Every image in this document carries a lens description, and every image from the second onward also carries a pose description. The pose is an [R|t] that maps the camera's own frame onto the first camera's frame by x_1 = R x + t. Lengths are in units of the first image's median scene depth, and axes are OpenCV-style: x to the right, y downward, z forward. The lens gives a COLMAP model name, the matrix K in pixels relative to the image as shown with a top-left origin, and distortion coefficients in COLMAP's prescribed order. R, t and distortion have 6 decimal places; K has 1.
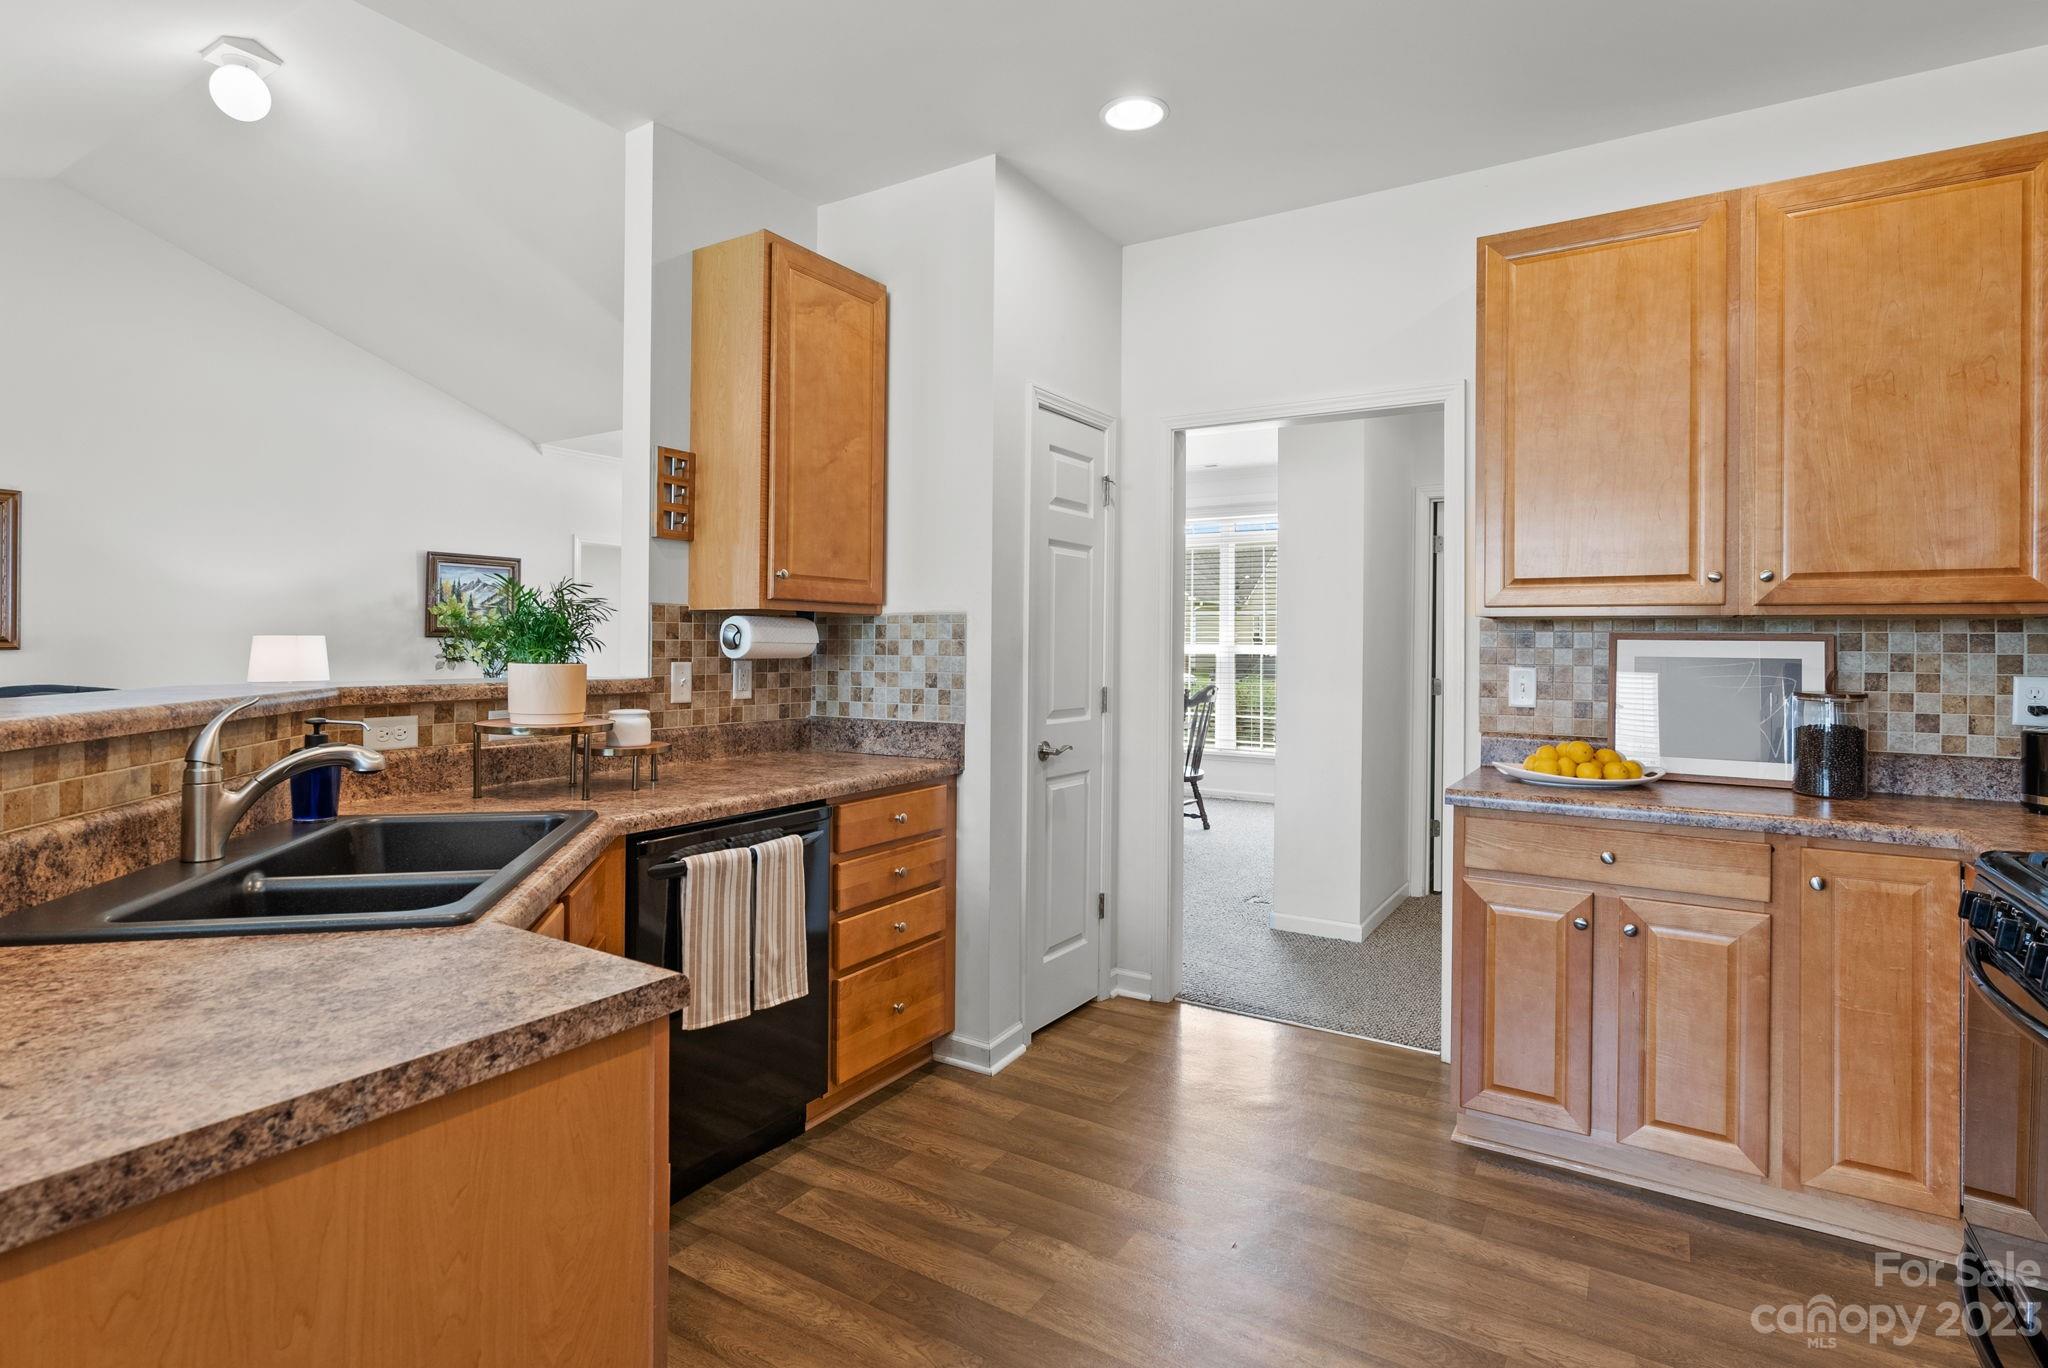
lens RADIAL K [[1026.4, 0, 1020.0], [0, 1026.4, 641.8], [0, 0, 1]] dist [-0.002757, 0.001485]
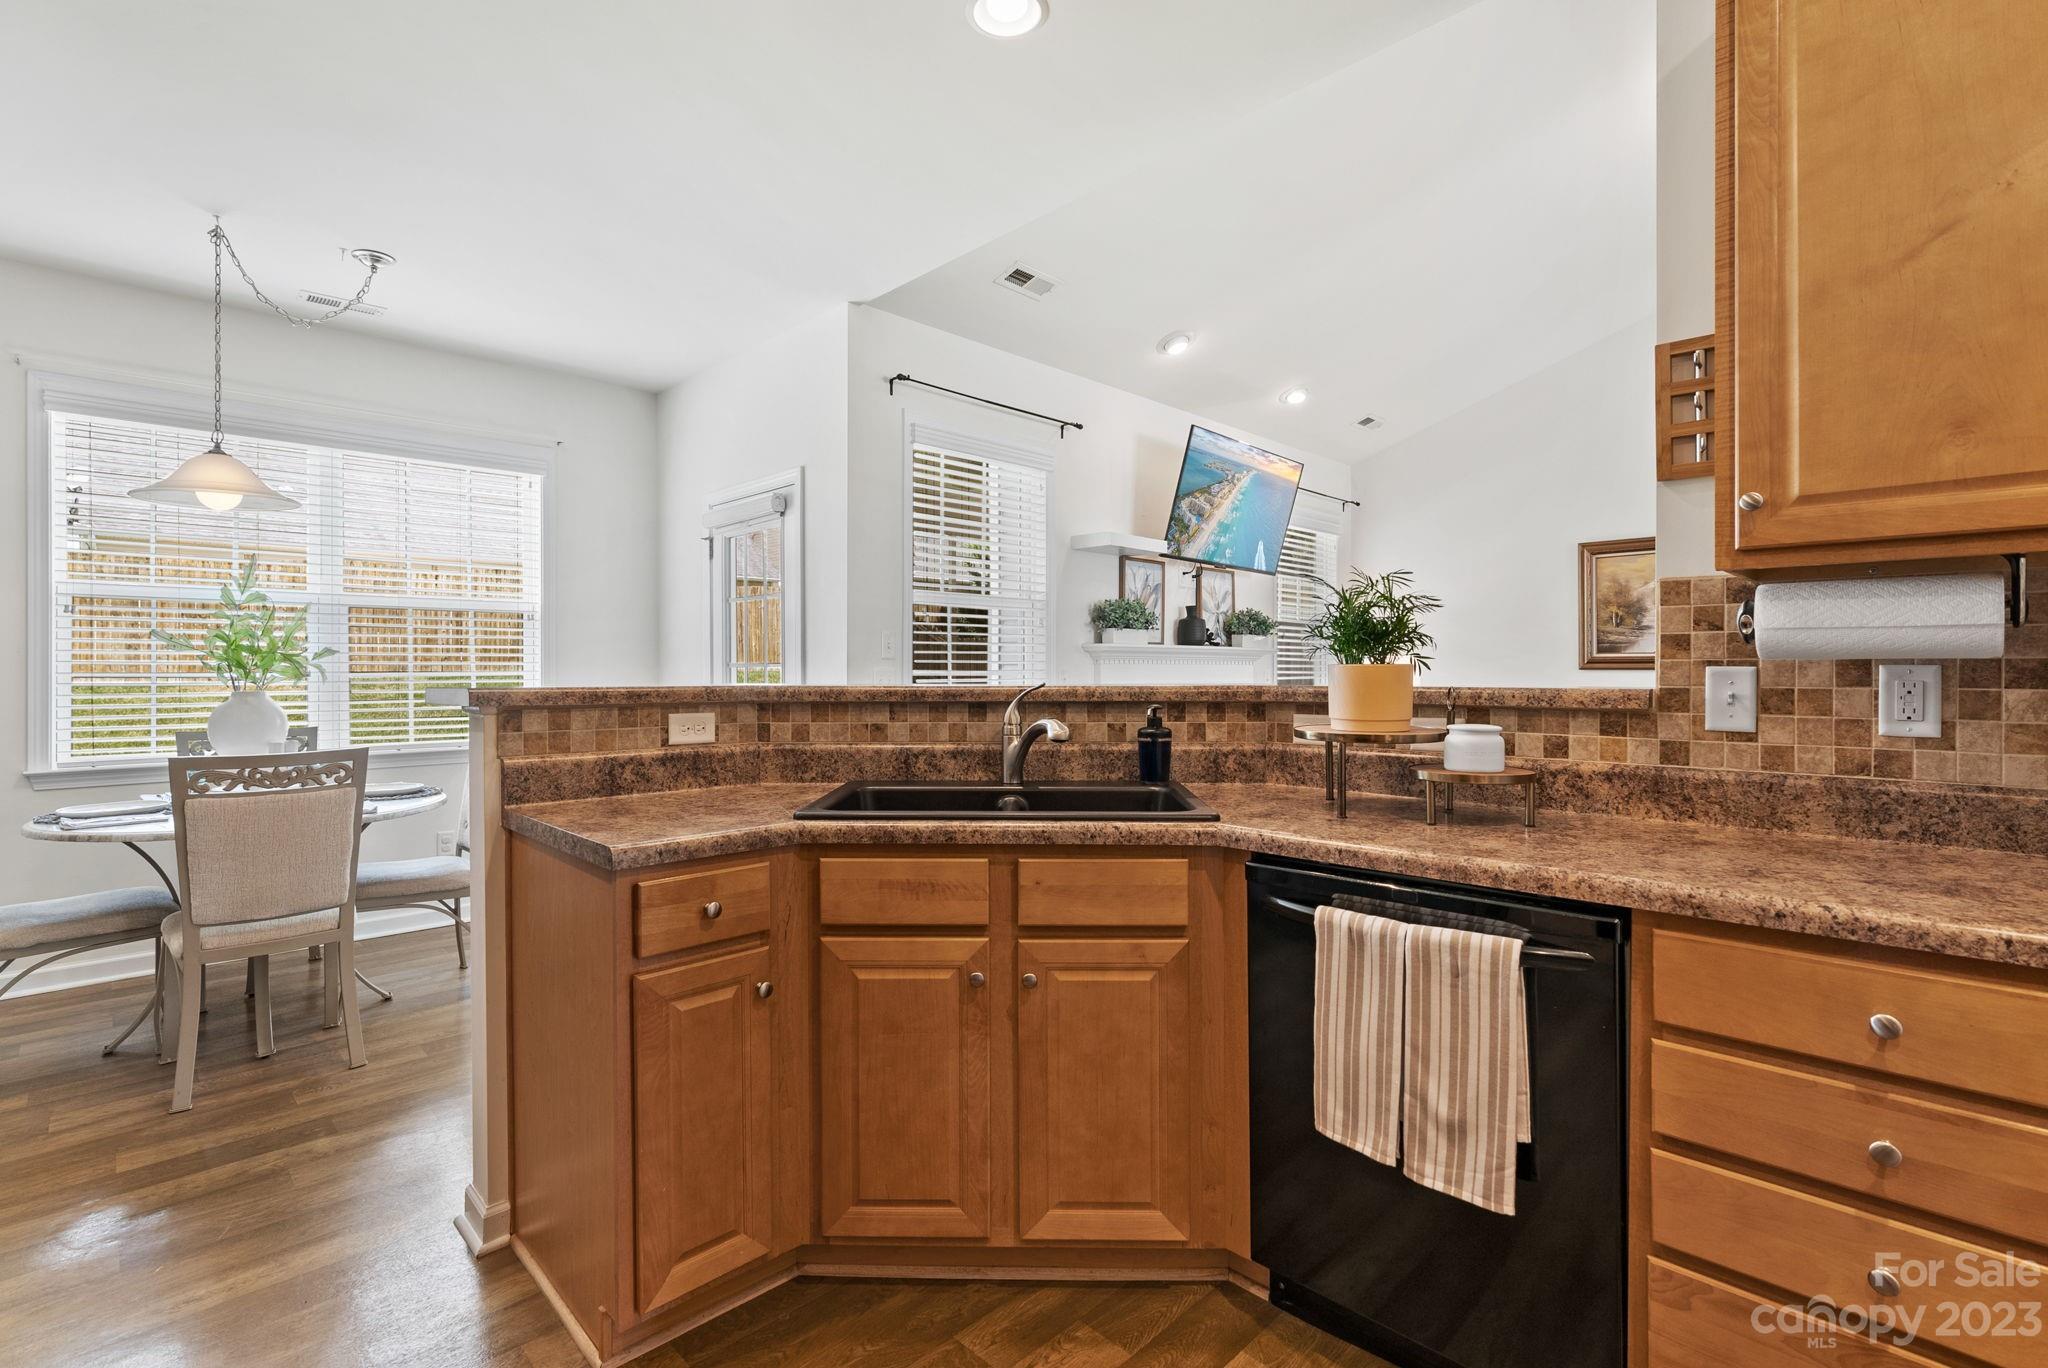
lens RADIAL K [[938.0, 0, 1022.6], [0, 938.0, 662.4], [0, 0, 1]] dist [-0.000933, -0.000099]
pose [[-0.222853, -0.018541, -0.974676, 0.368386], [0.001020, 0.999814, -0.019253, 0.031688], [0.974852, -0.005285, -0.222792, 0.799804]]
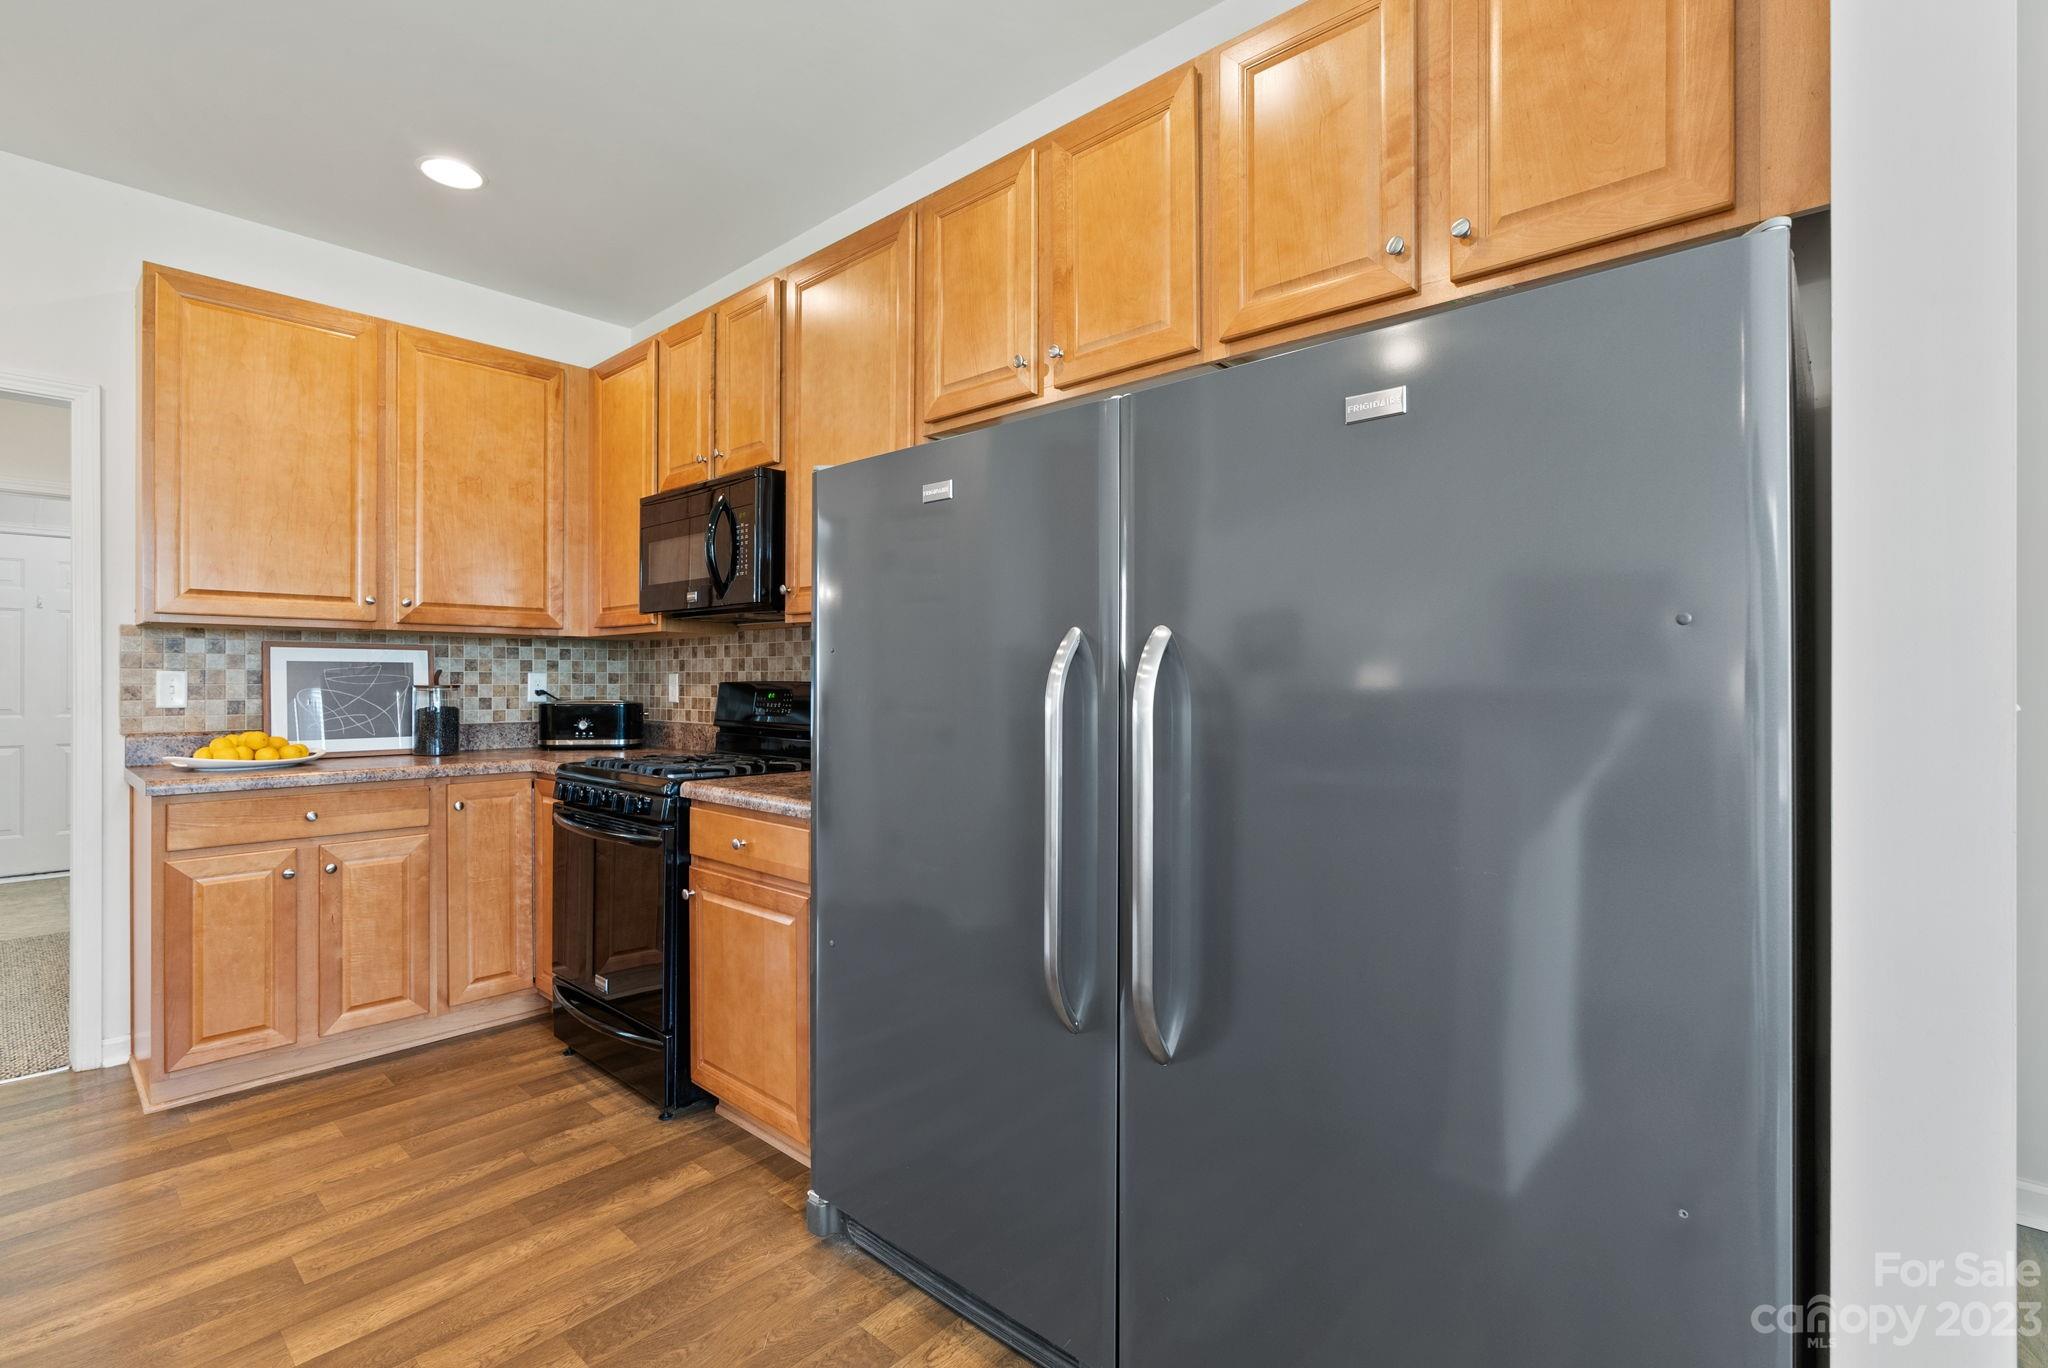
lens RADIAL K [[928.0, 0, 1019.2], [0, 928.0, 676.7], [0, 0, 1]] dist [-0.002202, -0.000127]
pose [[0.175288, -0.007602, 0.984488, -0.362532], [-0.002995, 0.999961, 0.008255, 0.023566], [-0.984513, -0.004396, 0.175258, -0.054711]]
